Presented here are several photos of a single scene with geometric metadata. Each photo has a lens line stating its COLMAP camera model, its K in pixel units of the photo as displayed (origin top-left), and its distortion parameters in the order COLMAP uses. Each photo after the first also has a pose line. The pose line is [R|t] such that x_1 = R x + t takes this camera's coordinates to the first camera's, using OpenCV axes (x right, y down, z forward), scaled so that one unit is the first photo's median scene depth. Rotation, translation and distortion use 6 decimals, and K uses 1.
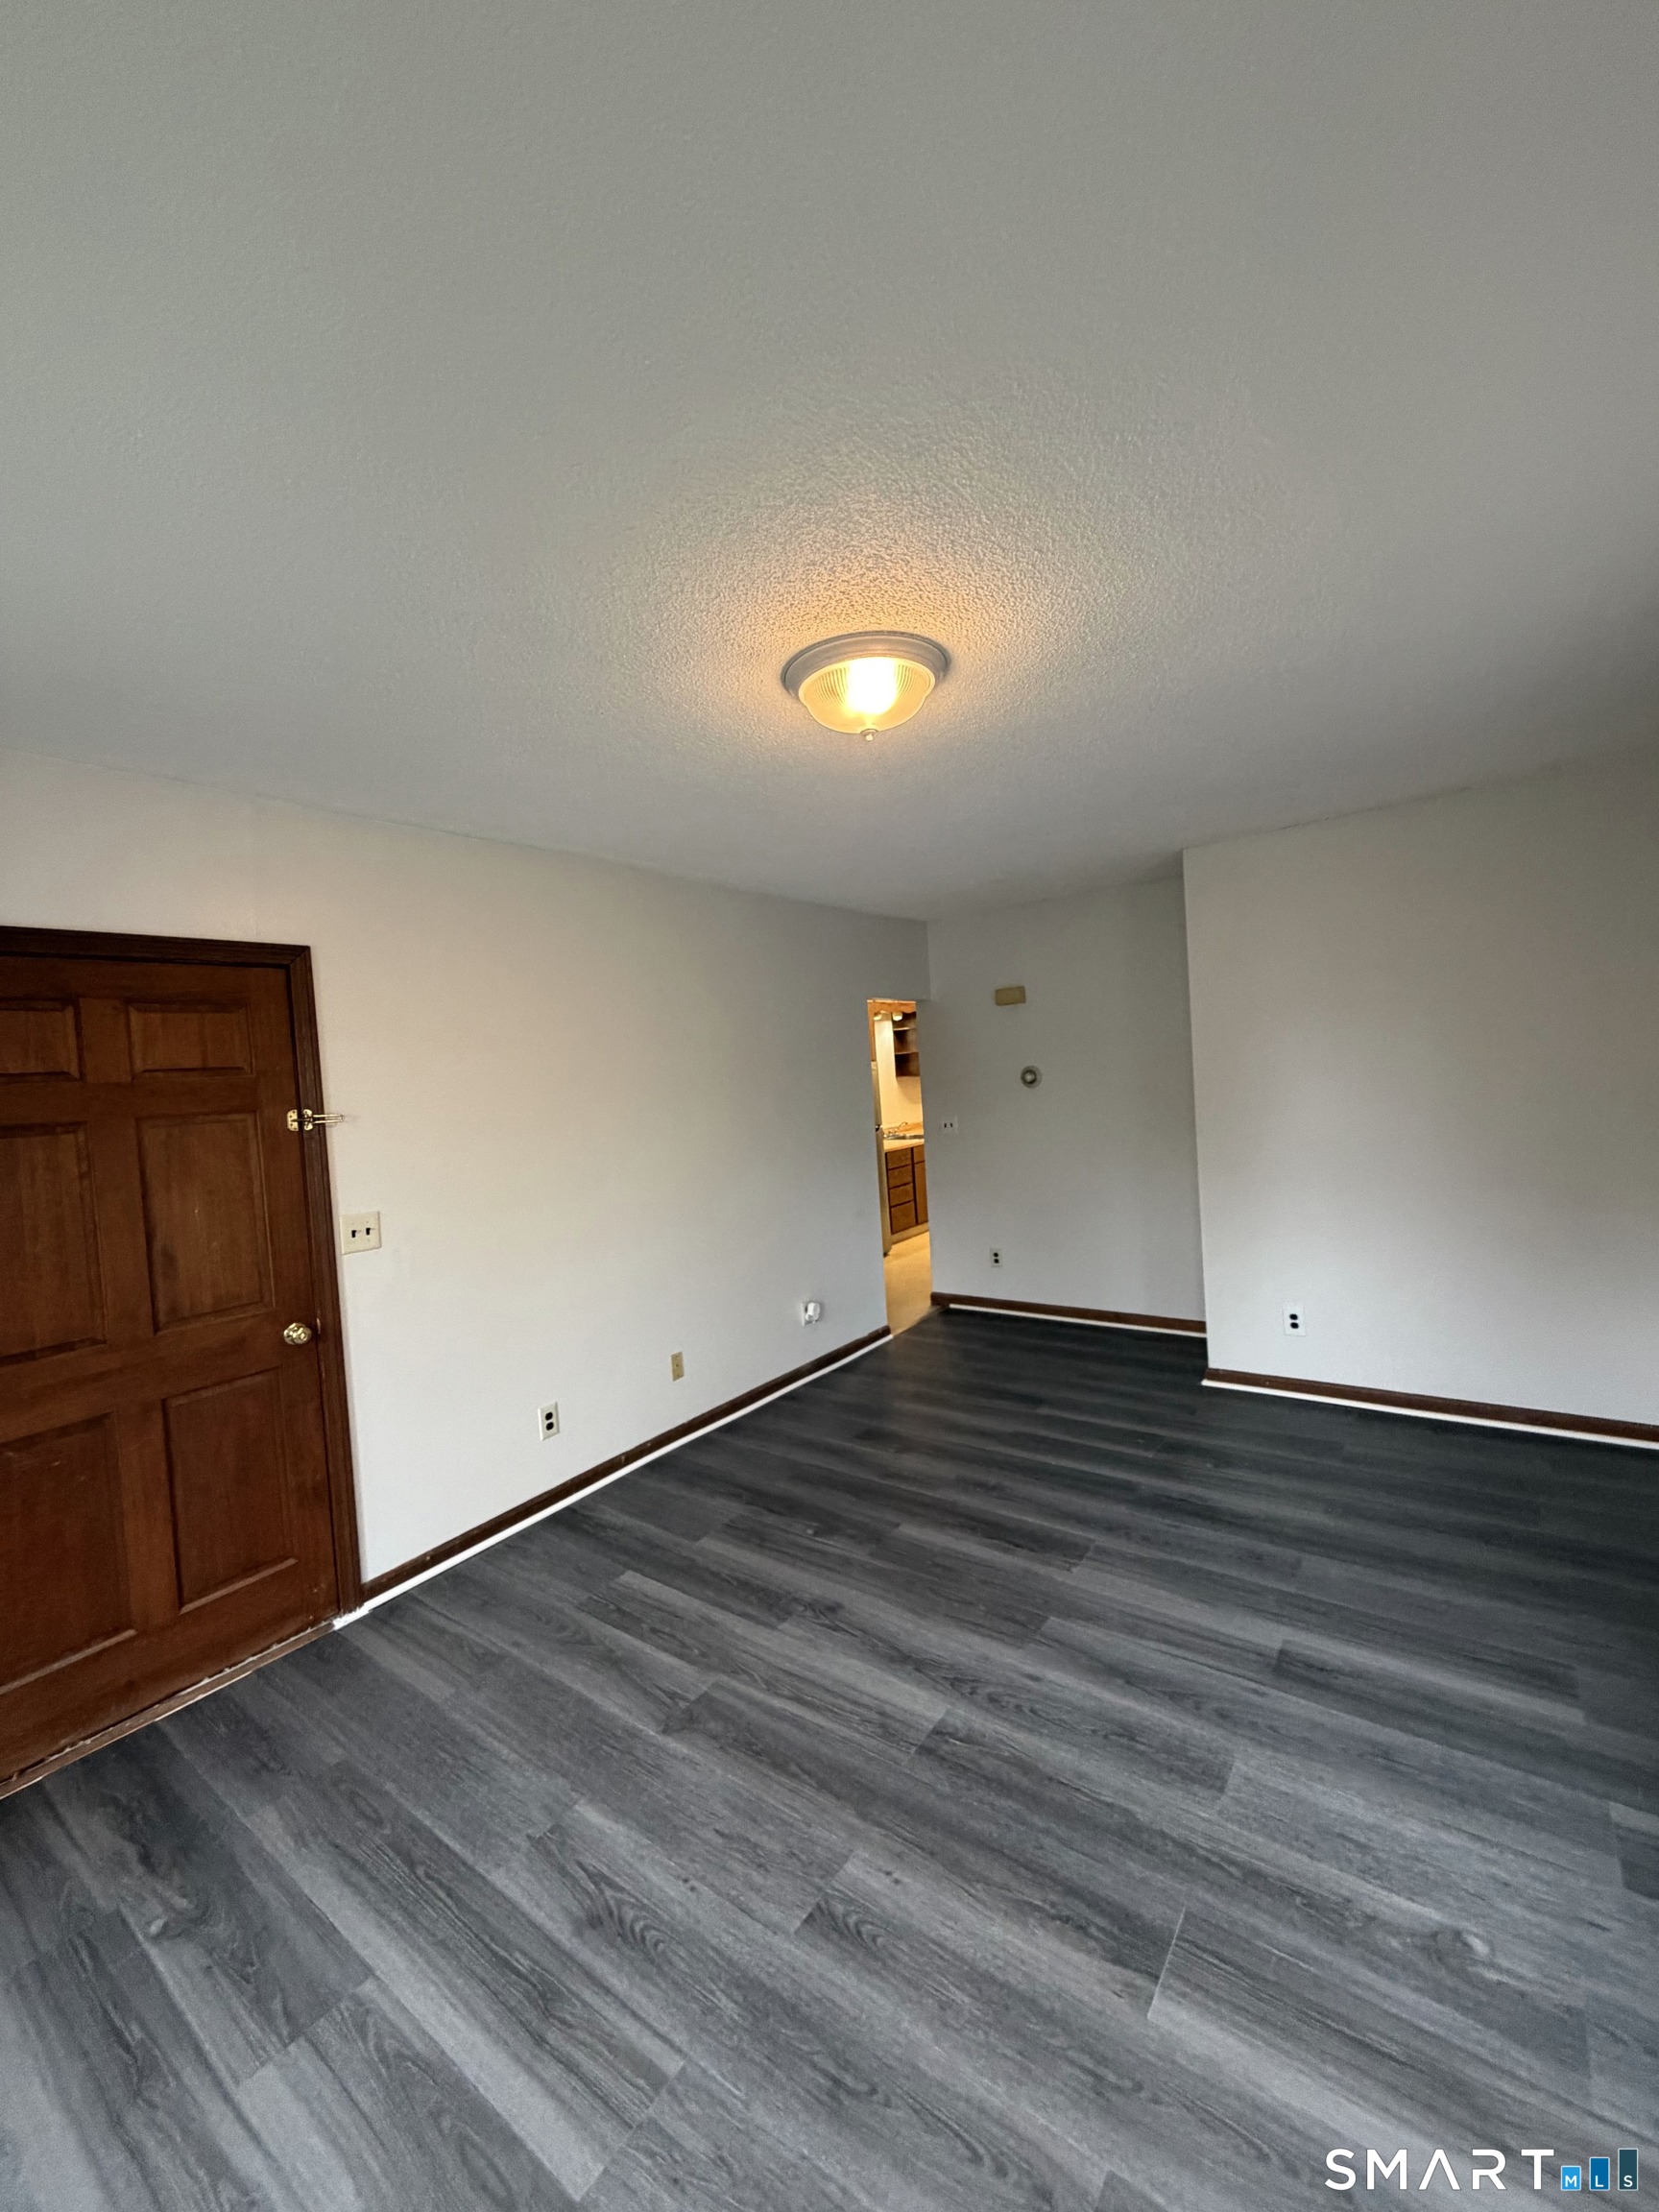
lens RADIAL K [[887.4, 0, 827.8], [0, 887.4, 1104.1], [0, 0, 1]] dist [-0.001637, 0.000222]
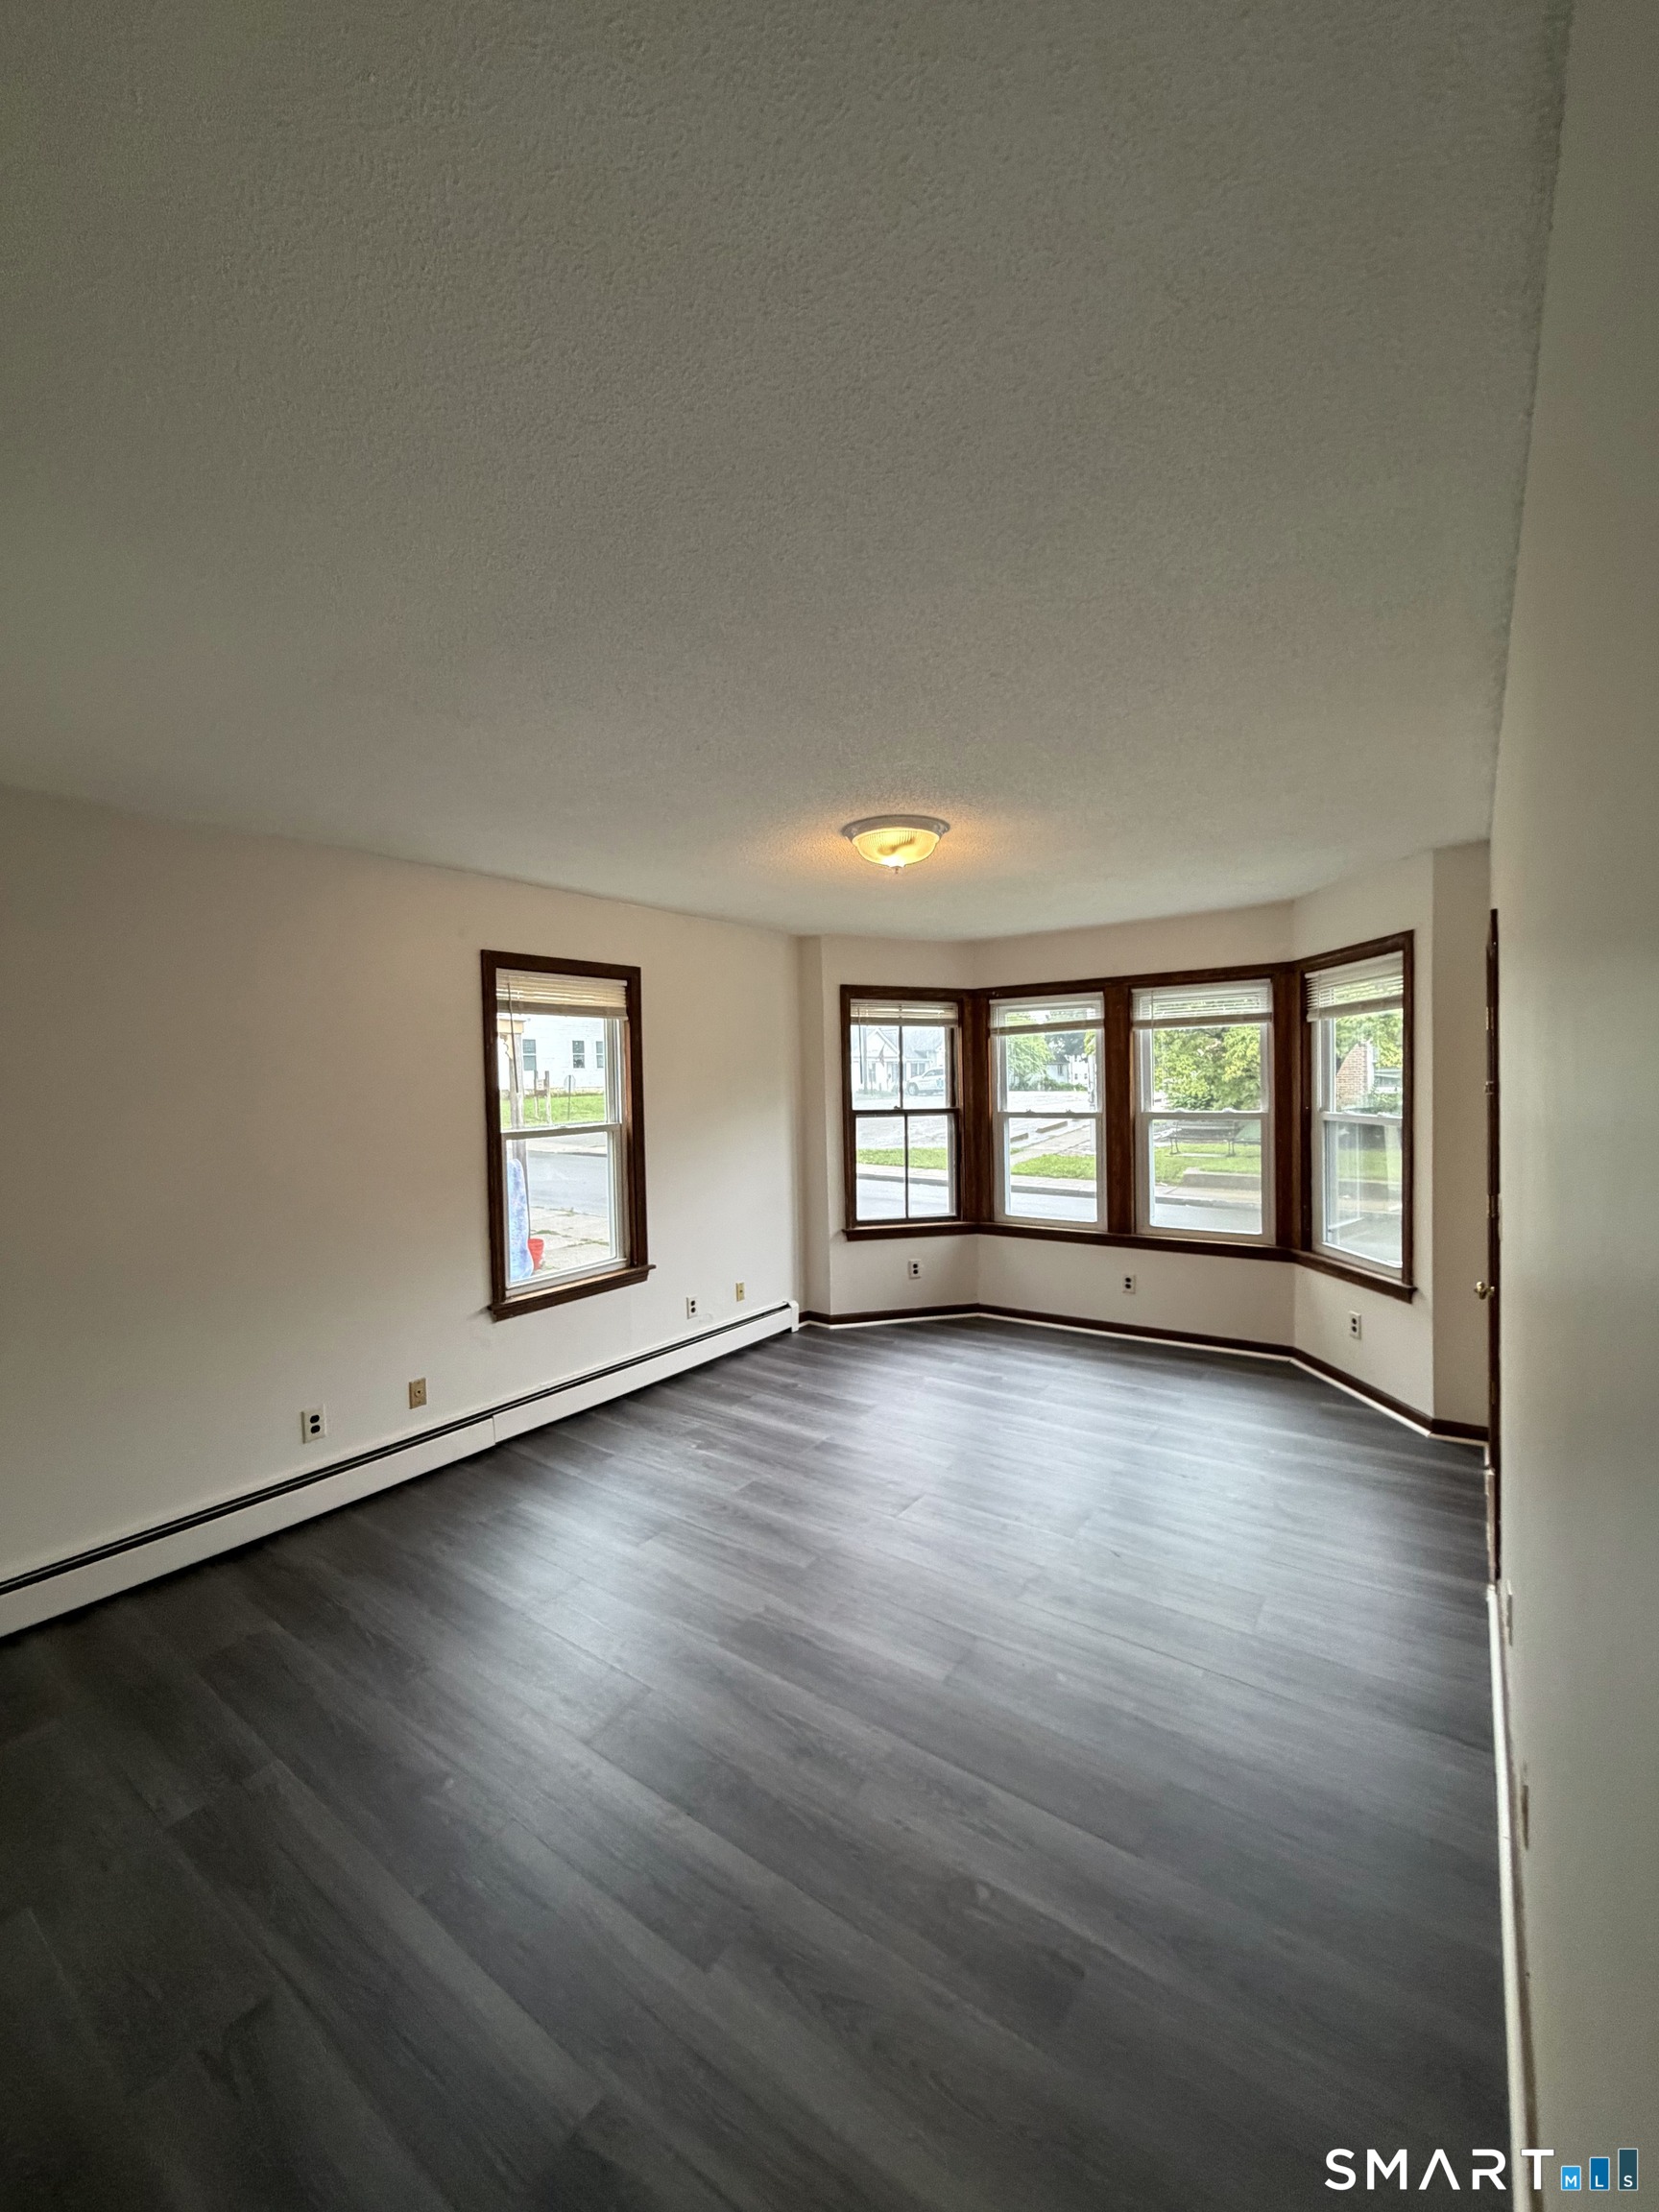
lens RADIAL K [[887.4, 0, 825.1], [0, 887.4, 1103.3], [0, 0, 1]] dist [-0.001637, 0.000222]
pose [[-0.995666, 0.091437, -0.016970, 0.308686], [0.090211, 0.993950, 0.062659, -0.160054], [0.022596, 0.060857, -0.997891, 3.514964]]
